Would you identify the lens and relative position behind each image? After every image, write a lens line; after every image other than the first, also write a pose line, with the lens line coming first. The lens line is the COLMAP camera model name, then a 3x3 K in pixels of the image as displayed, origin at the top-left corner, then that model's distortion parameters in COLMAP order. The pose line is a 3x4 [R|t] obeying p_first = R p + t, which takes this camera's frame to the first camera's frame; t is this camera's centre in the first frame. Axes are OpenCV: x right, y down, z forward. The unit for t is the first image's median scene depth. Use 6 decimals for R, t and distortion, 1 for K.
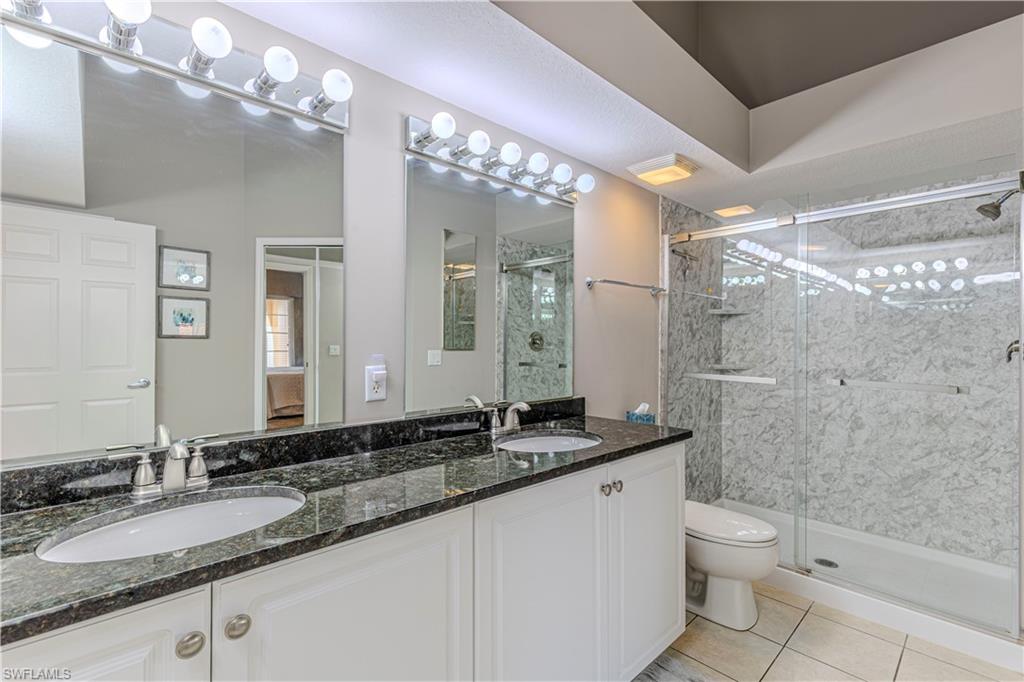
lens RADIAL K [[457.0, 0, 516.9], [0, 457.0, 339.6], [0, 0, 1]] dist [0.004271, 0.000152]
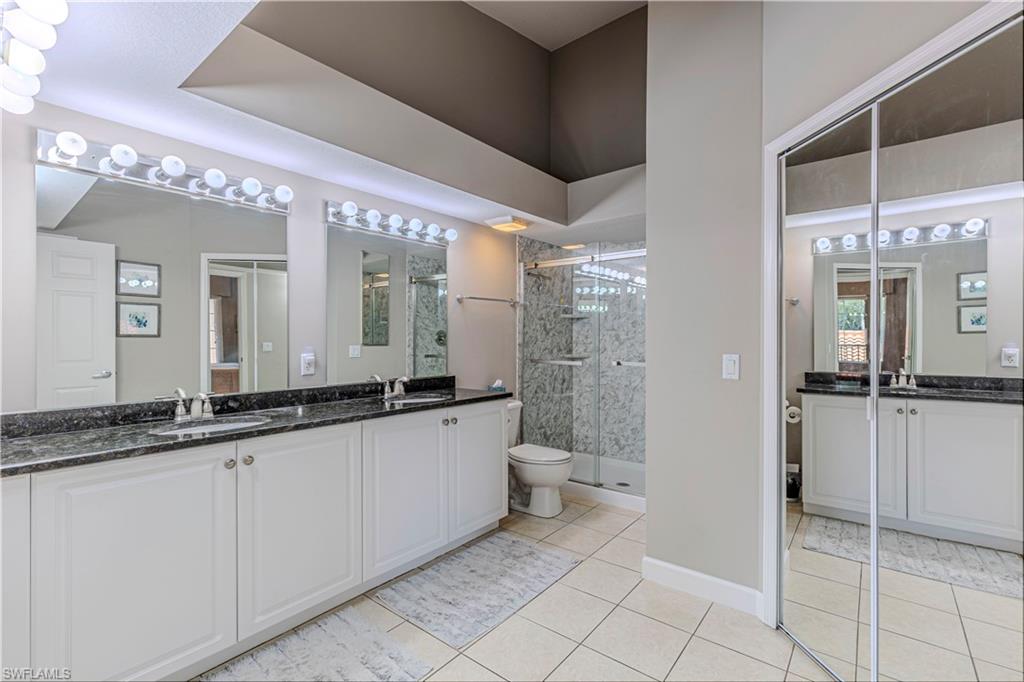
lens RADIAL K [[457.0, 0, 516.9], [0, 457.0, 339.6], [0, 0, 1]] dist [0.004271, 0.000152]
pose [[0.990975, -0.005094, 0.133949, 0.119217], [0.003984, 0.999956, 0.008549, -0.002875], [-0.133986, -0.007938, 0.990951, -0.402787]]
